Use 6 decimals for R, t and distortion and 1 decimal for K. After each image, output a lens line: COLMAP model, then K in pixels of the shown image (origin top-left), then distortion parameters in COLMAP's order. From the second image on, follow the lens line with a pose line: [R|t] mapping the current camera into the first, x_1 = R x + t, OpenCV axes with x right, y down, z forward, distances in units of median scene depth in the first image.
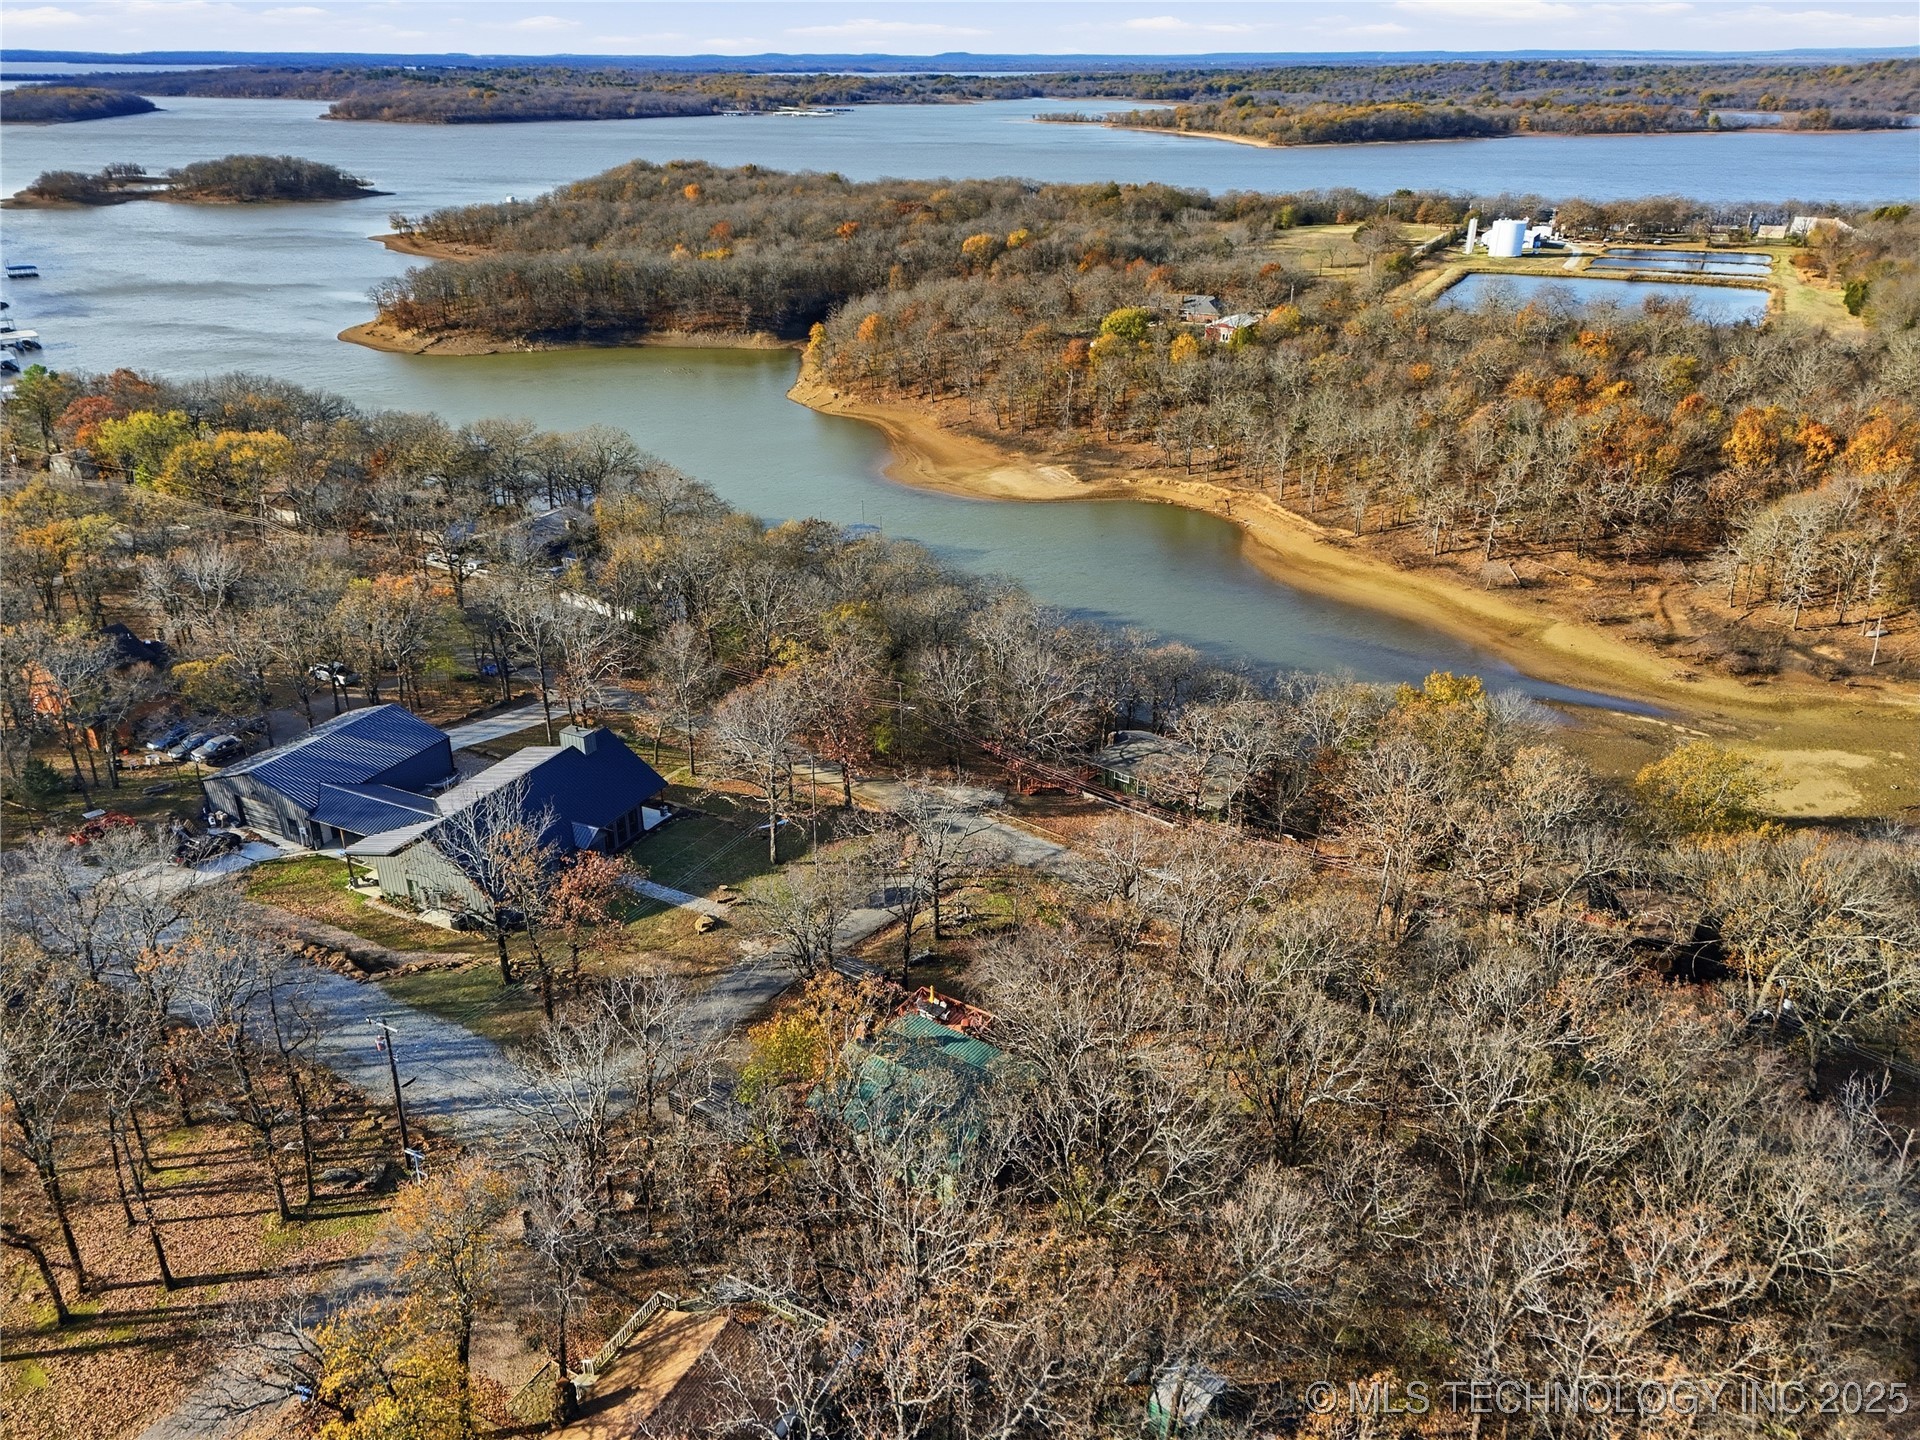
lens RADIAL K [[1413.0, 0, 967.9], [0, 1413.0, 727.6], [0, 0, 1]] dist [0.075048, -0.059658]
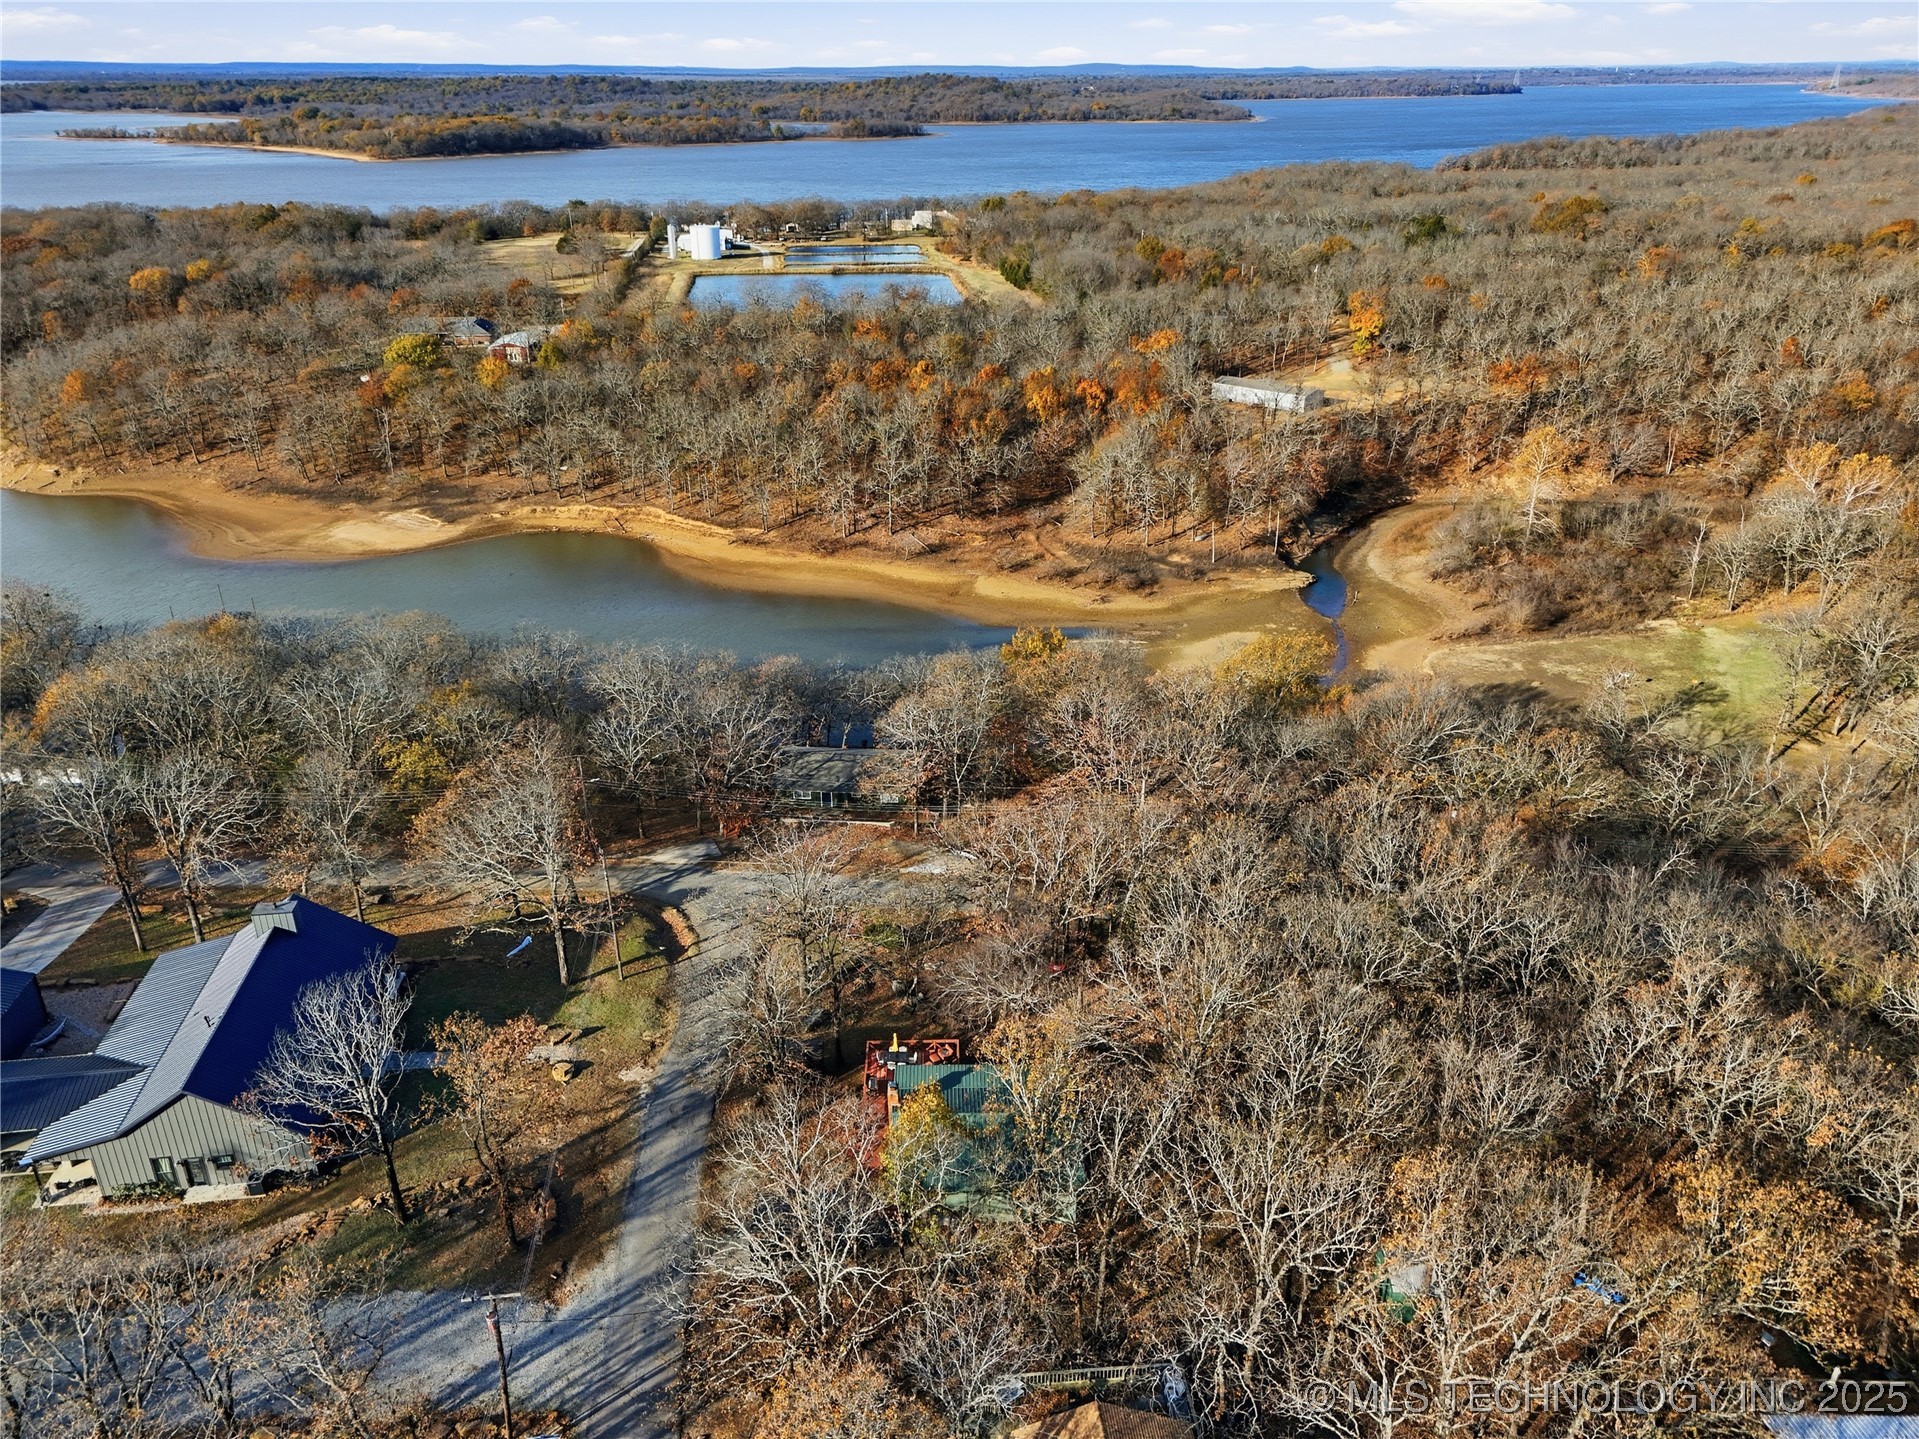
lens RADIAL K [[1412.2, 0, 968.7], [0, 1412.2, 716.5], [0, 0, 1]] dist [0.075048, -0.059658]
pose [[0.829731, -0.233429, 0.507008, -0.140166], [0.240205, 0.969266, 0.053153, -0.021220], [-0.503834, 0.077683, 0.860301, 0.046463]]
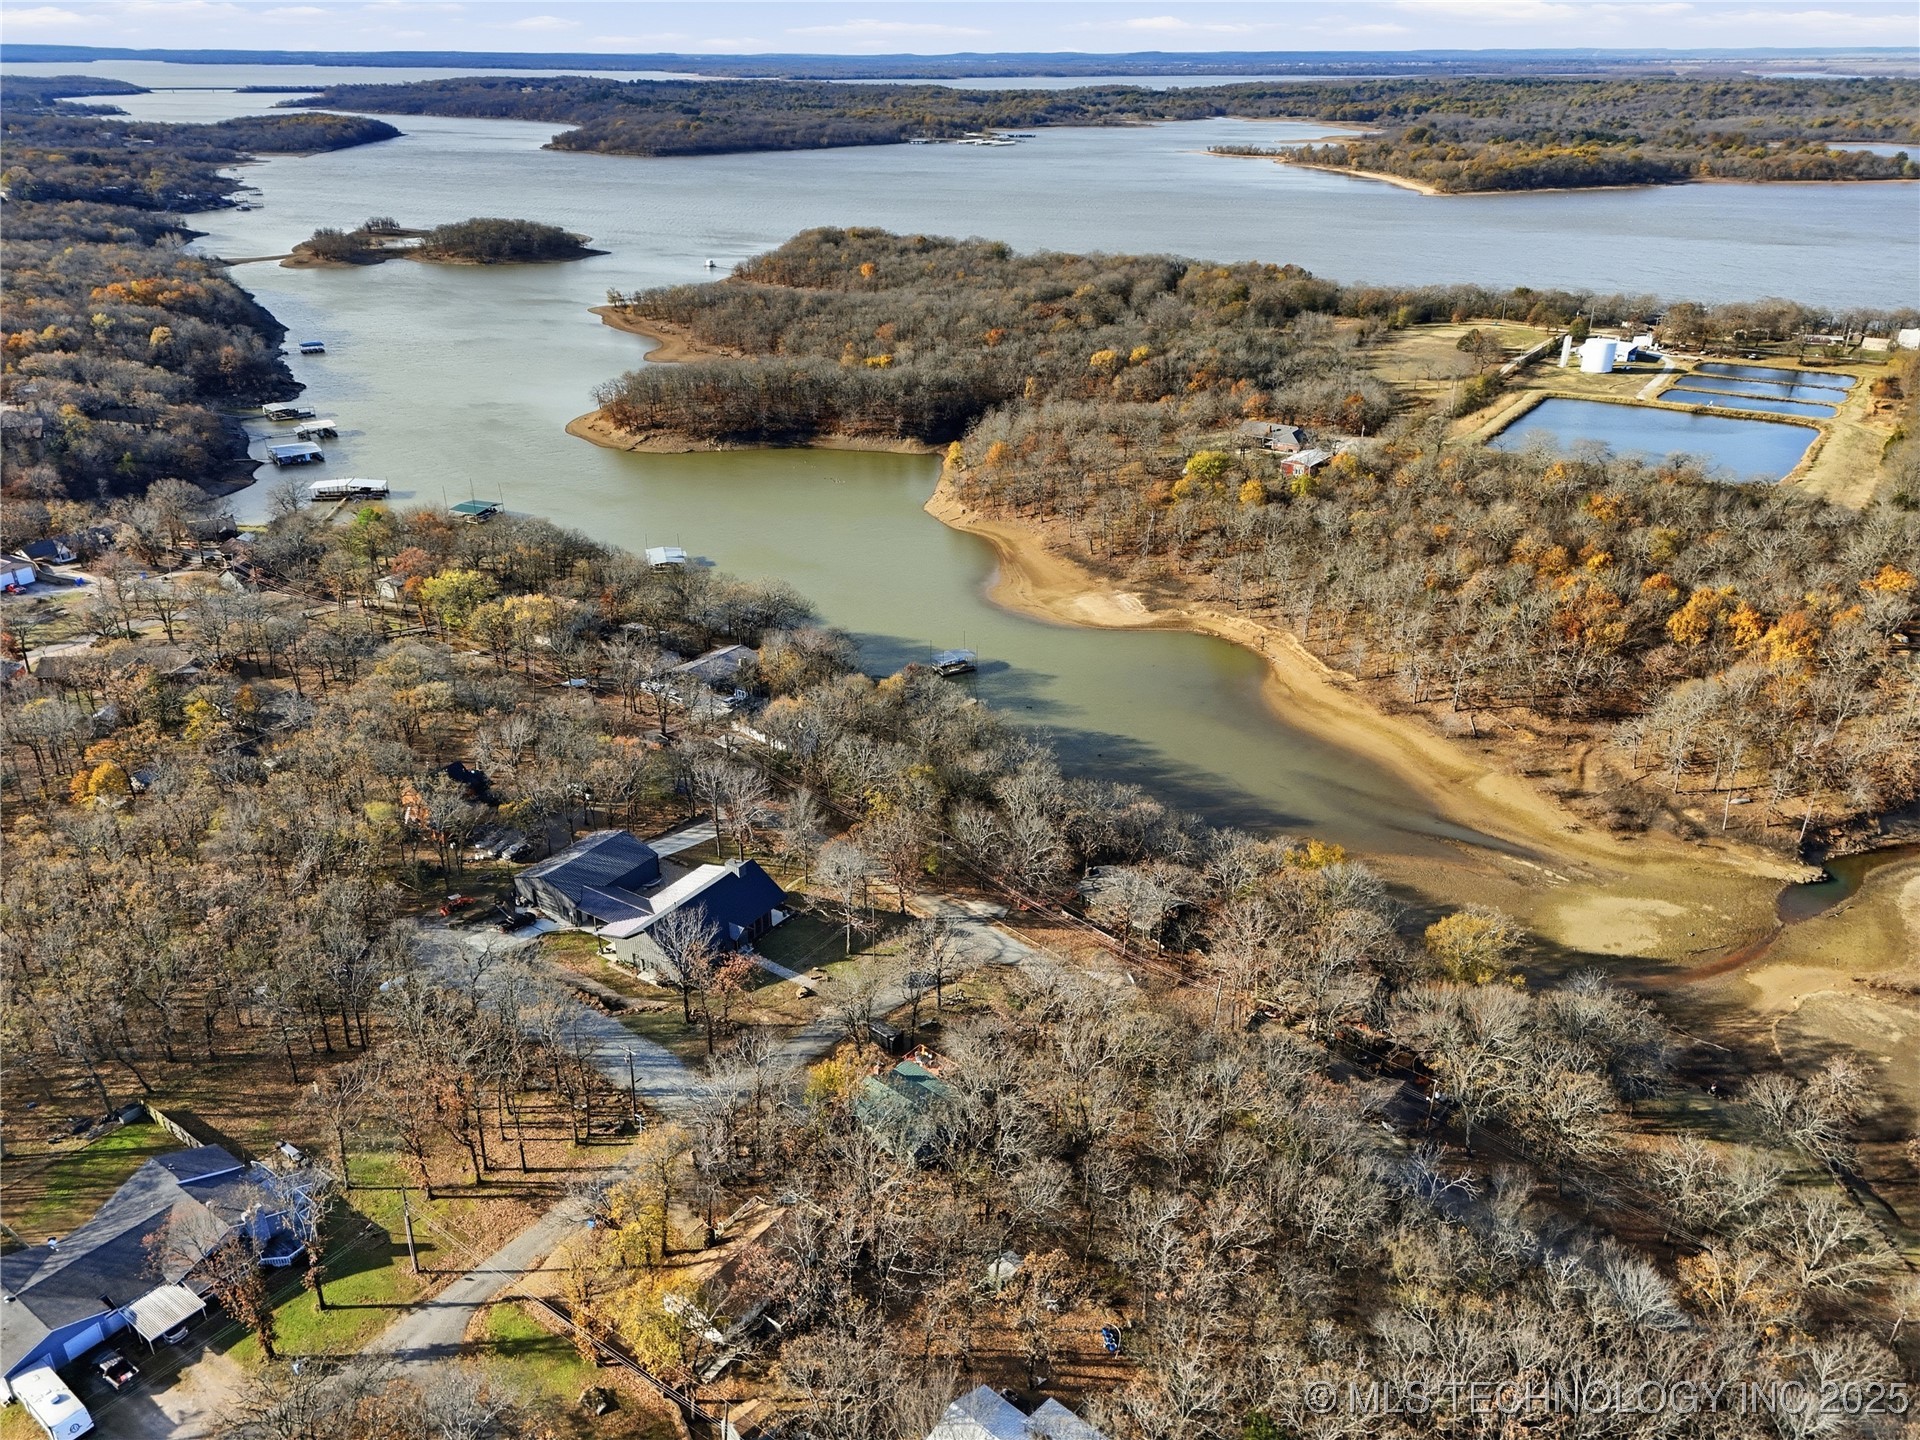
lens RADIAL K [[1413.0, 0, 967.0], [0, 1413.0, 730.9], [0, 0, 1]] dist [0.075048, -0.059658]
pose [[0.992340, 0.054664, -0.110782, 0.067201], [-0.053947, 0.998499, 0.009459, -0.074798], [0.111132, -0.003411, 0.993800, -0.243544]]
